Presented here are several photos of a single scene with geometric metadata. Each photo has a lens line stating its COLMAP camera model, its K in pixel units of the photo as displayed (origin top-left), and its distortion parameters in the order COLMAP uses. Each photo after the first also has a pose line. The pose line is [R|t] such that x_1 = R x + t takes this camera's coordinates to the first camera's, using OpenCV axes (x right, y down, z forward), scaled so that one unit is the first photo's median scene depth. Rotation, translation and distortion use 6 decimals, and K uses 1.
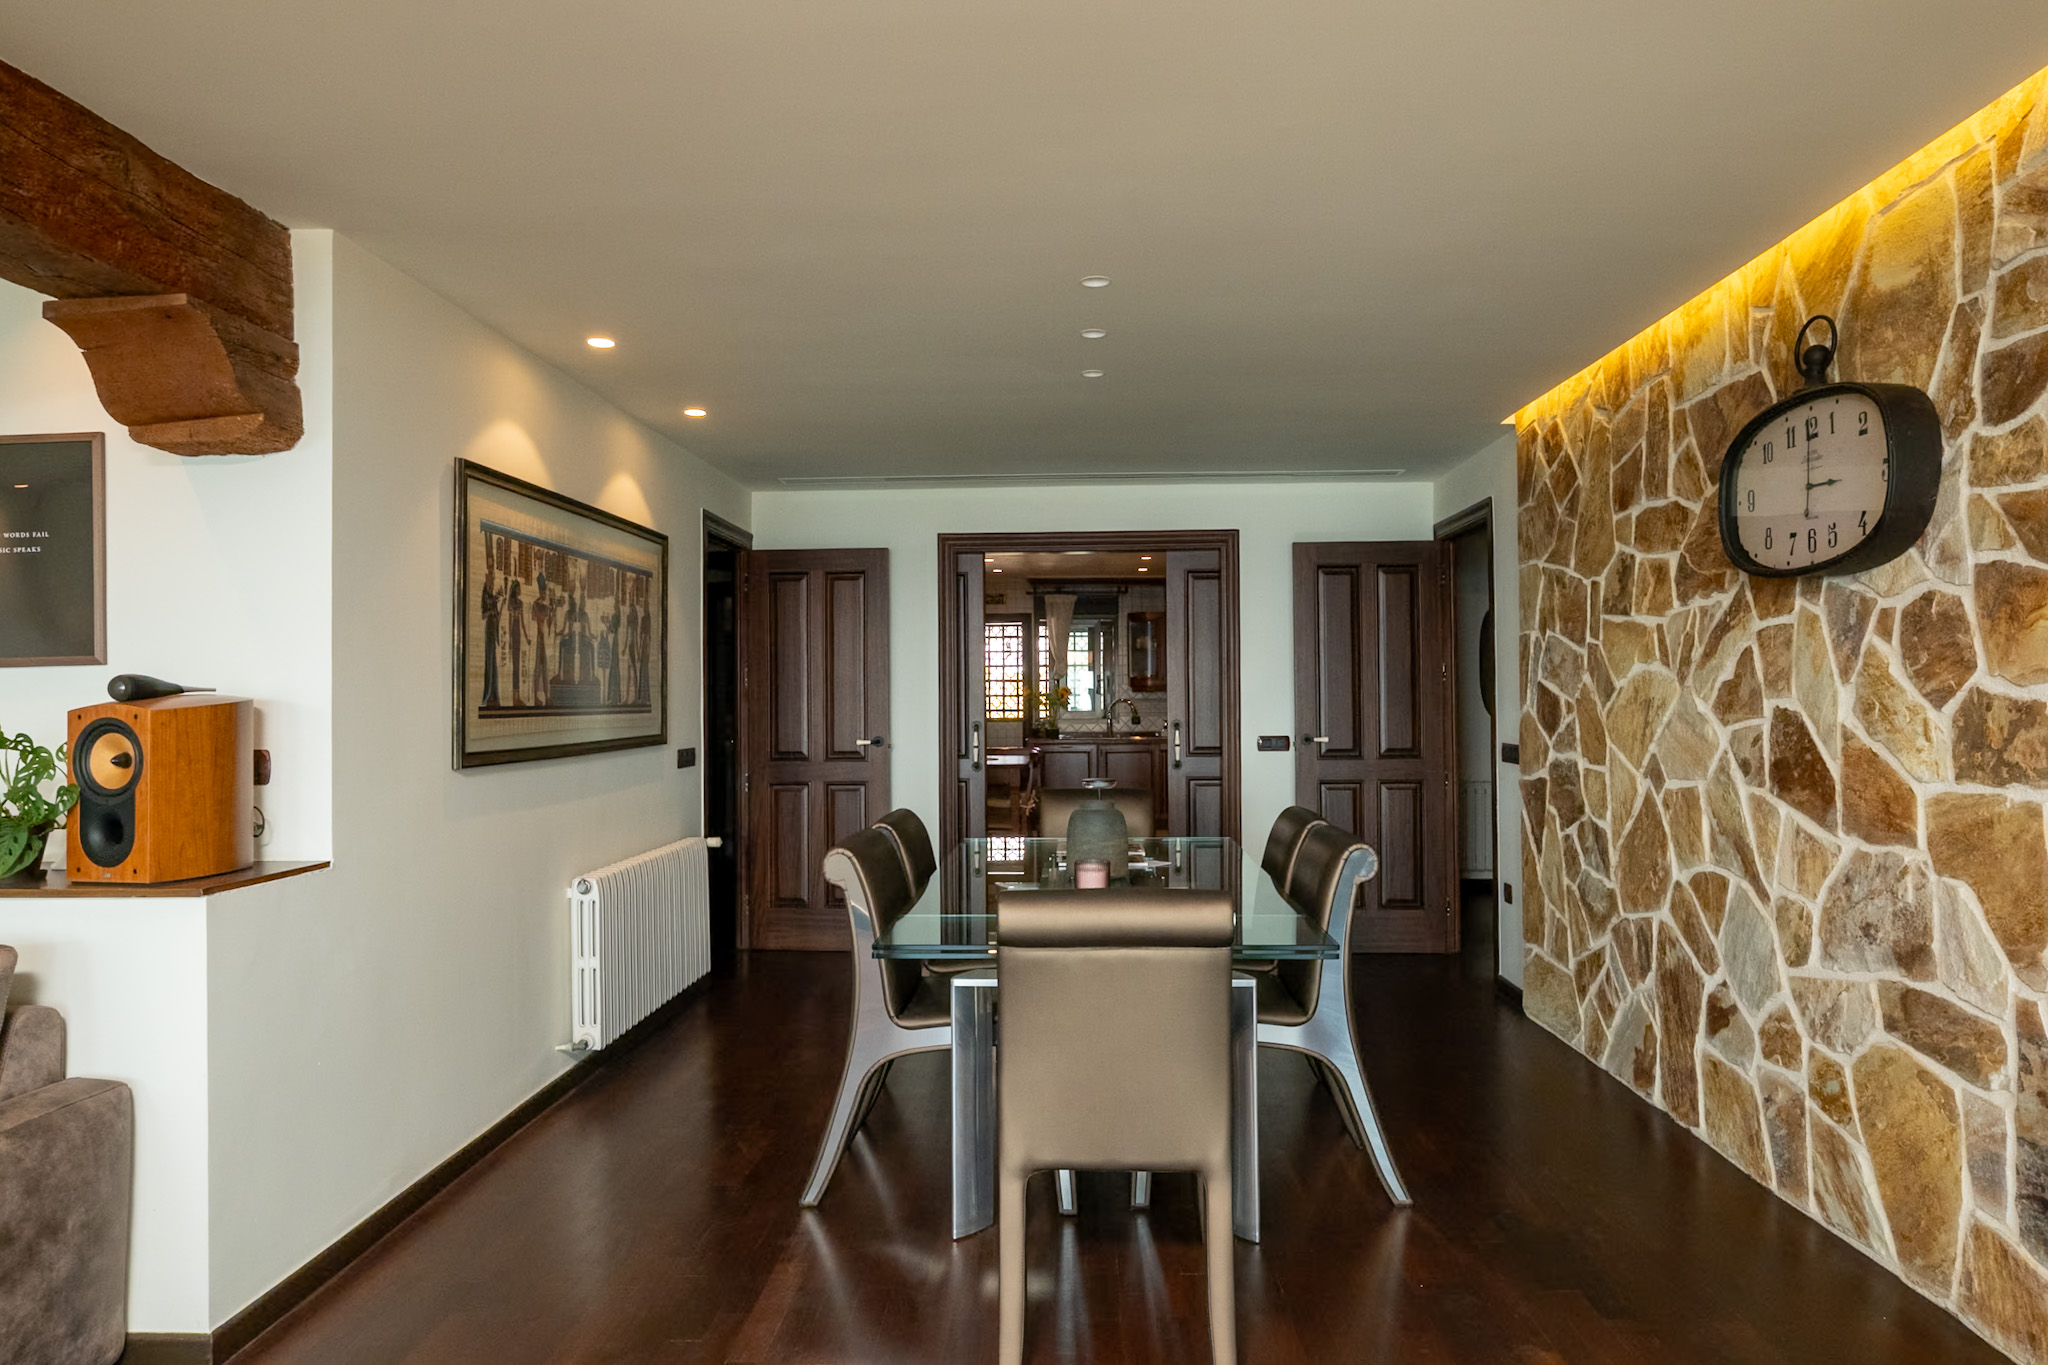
lens RADIAL K [[1255.4, 0, 1024.0], [0, 1255.4, 682.5], [0, 0, 1]] dist [0.001756, 0.000725]
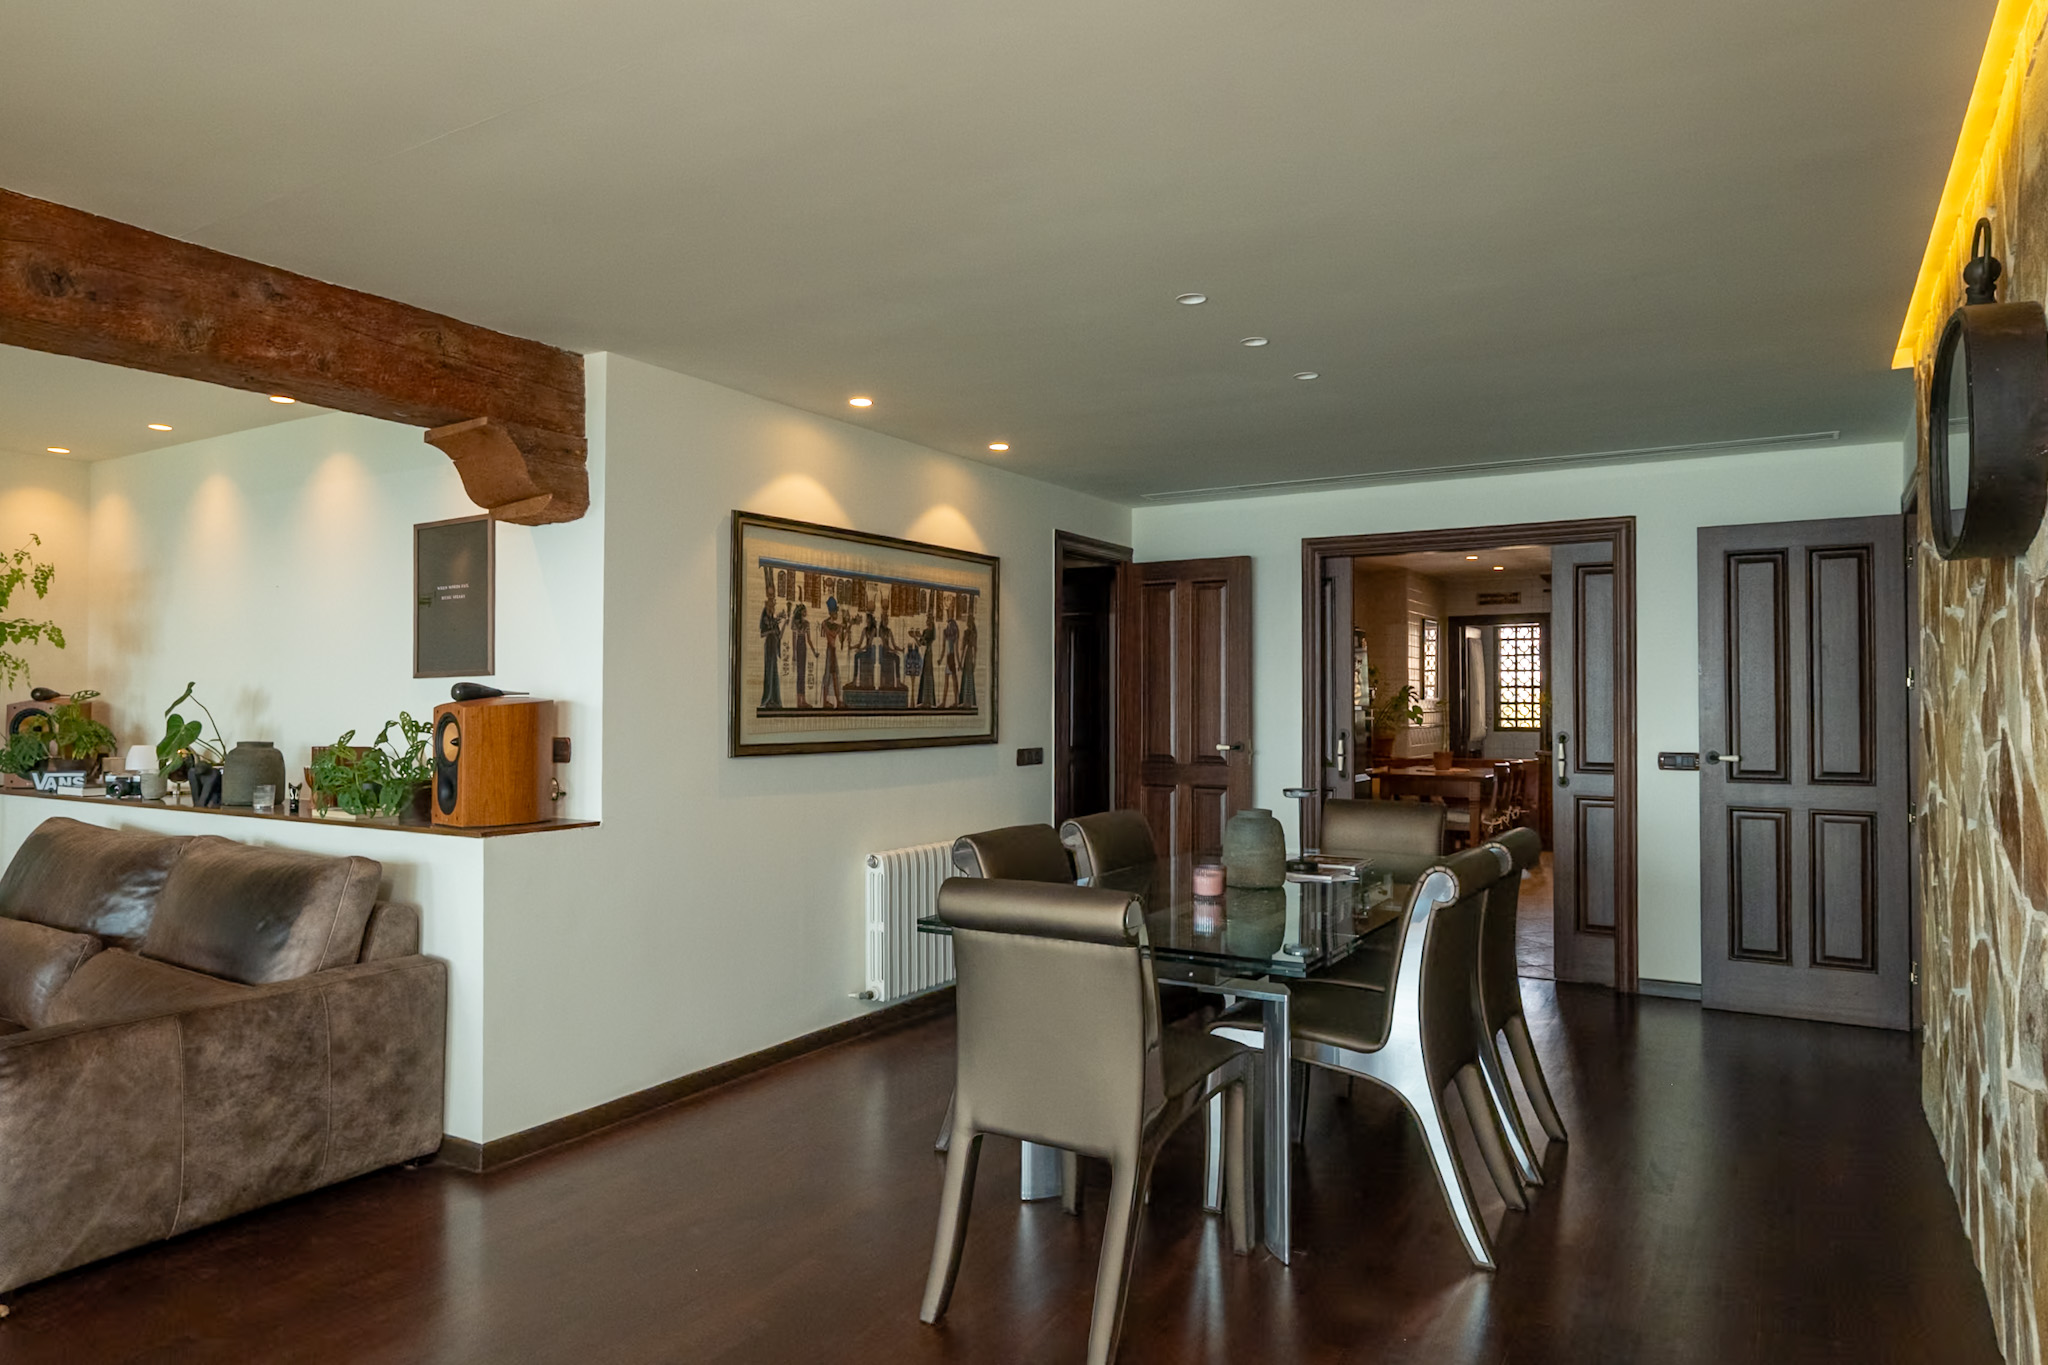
lens RADIAL K [[1271.8, 0, 1008.2], [0, 1271.8, 677.7], [0, 0, 1]] dist [-0.003407, 0.001417]
pose [[0.871120, -0.000375, -0.491069, 0.317555], [-0.003192, 0.999974, -0.006427, -0.002499], [0.491059, 0.007166, 0.871097, 0.018679]]
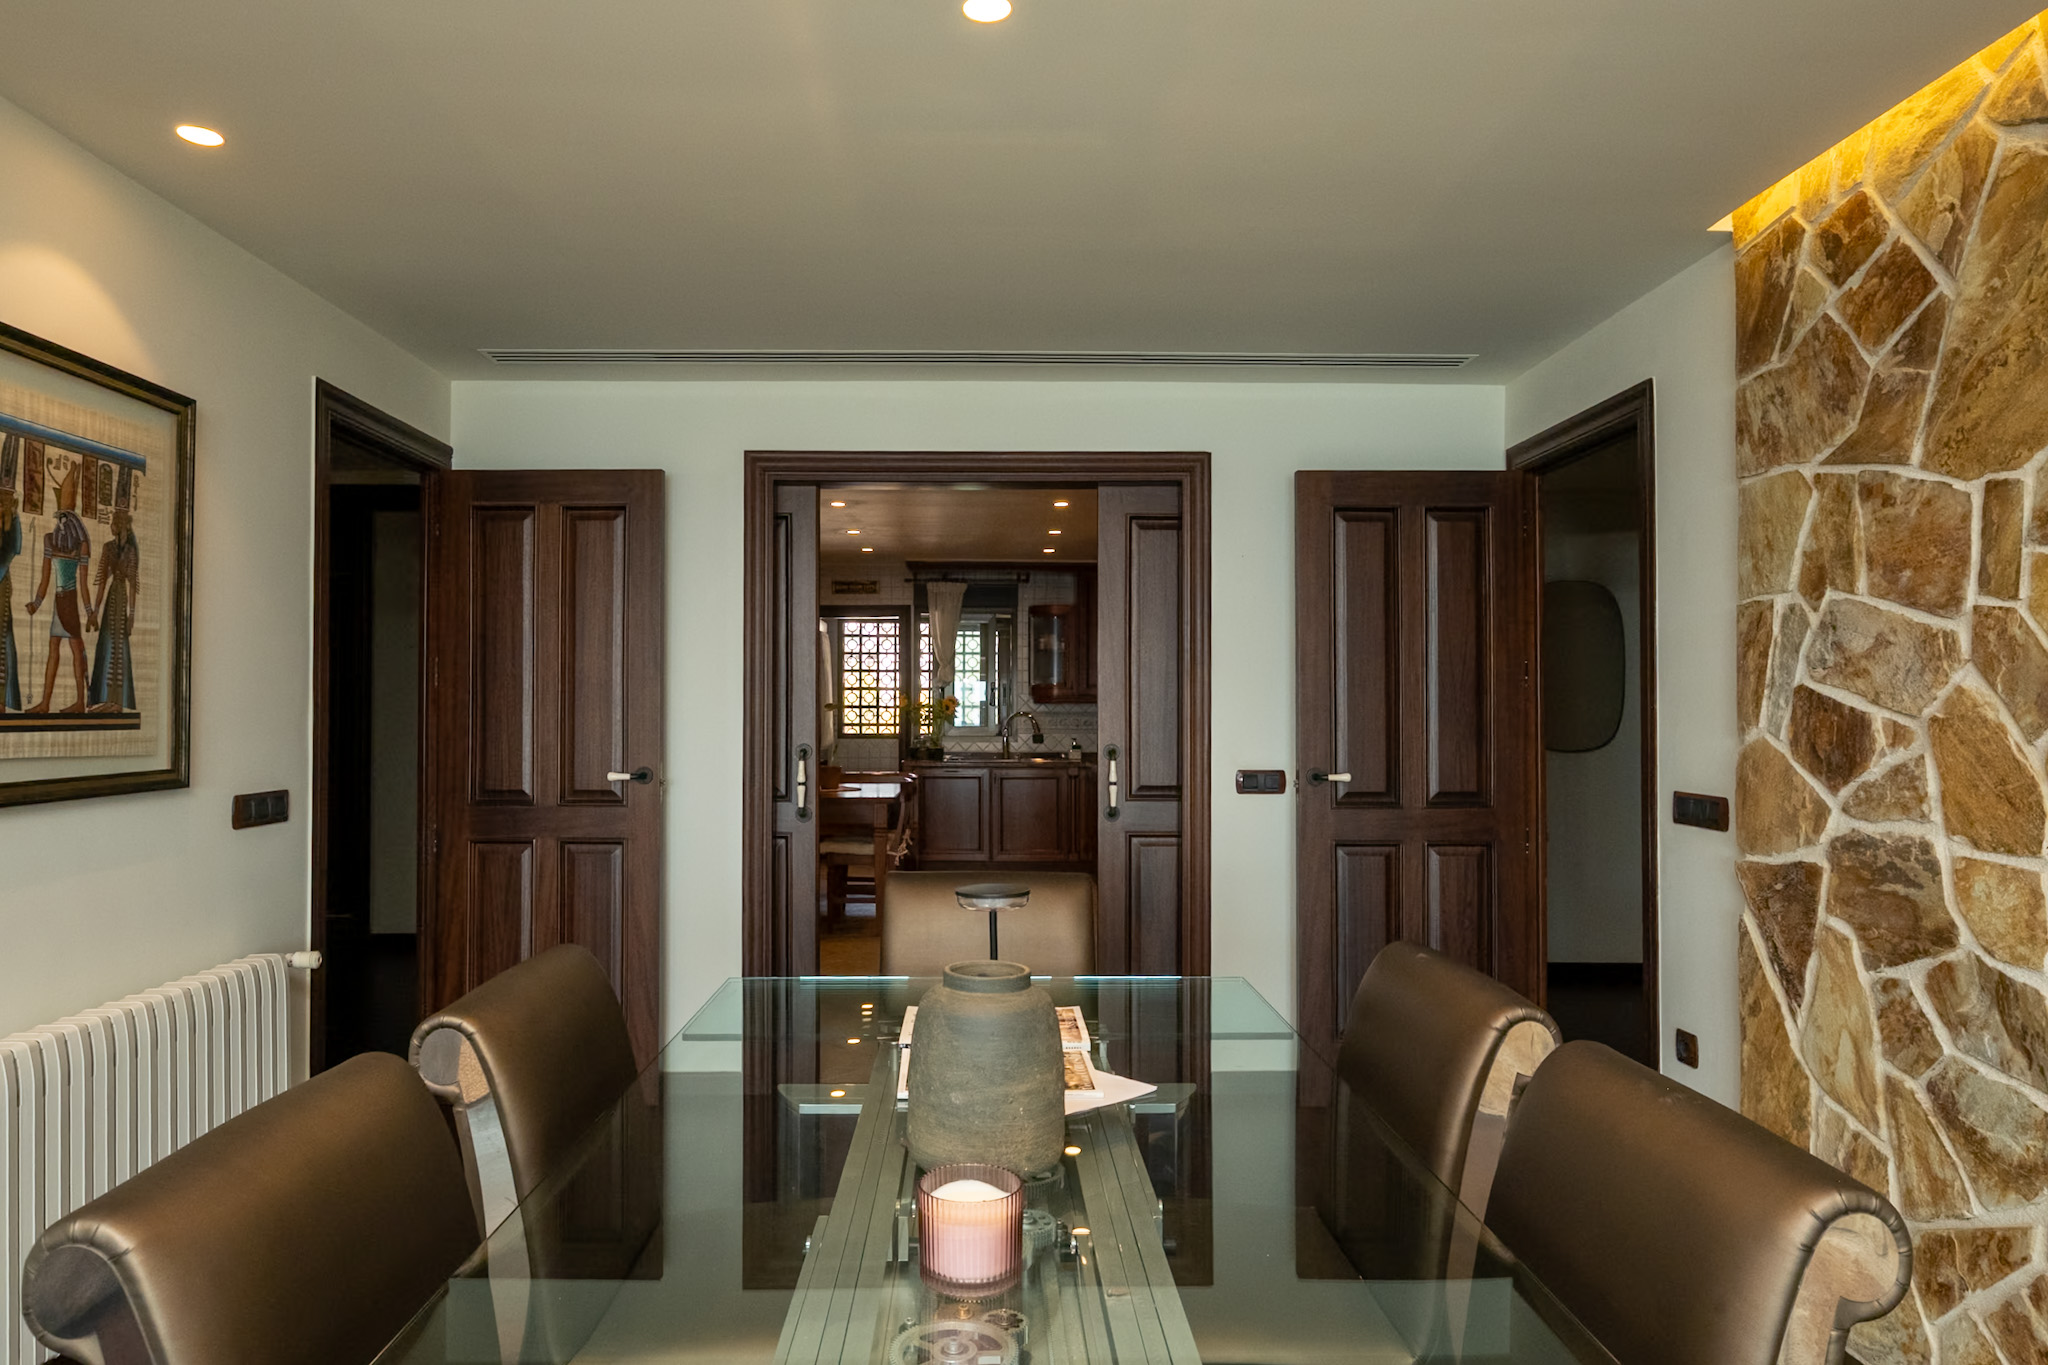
lens RADIAL K [[1259.5, 0, 988.9], [0, 1259.5, 696.4], [0, 0, 1]] dist [0.000228, -0.000390]
pose [[0.998355, 0.009637, 0.056518, 0.029583], [-0.009680, 0.999953, 0.000482, 0.007334], [-0.056511, -0.001029, 0.998401, 0.501512]]
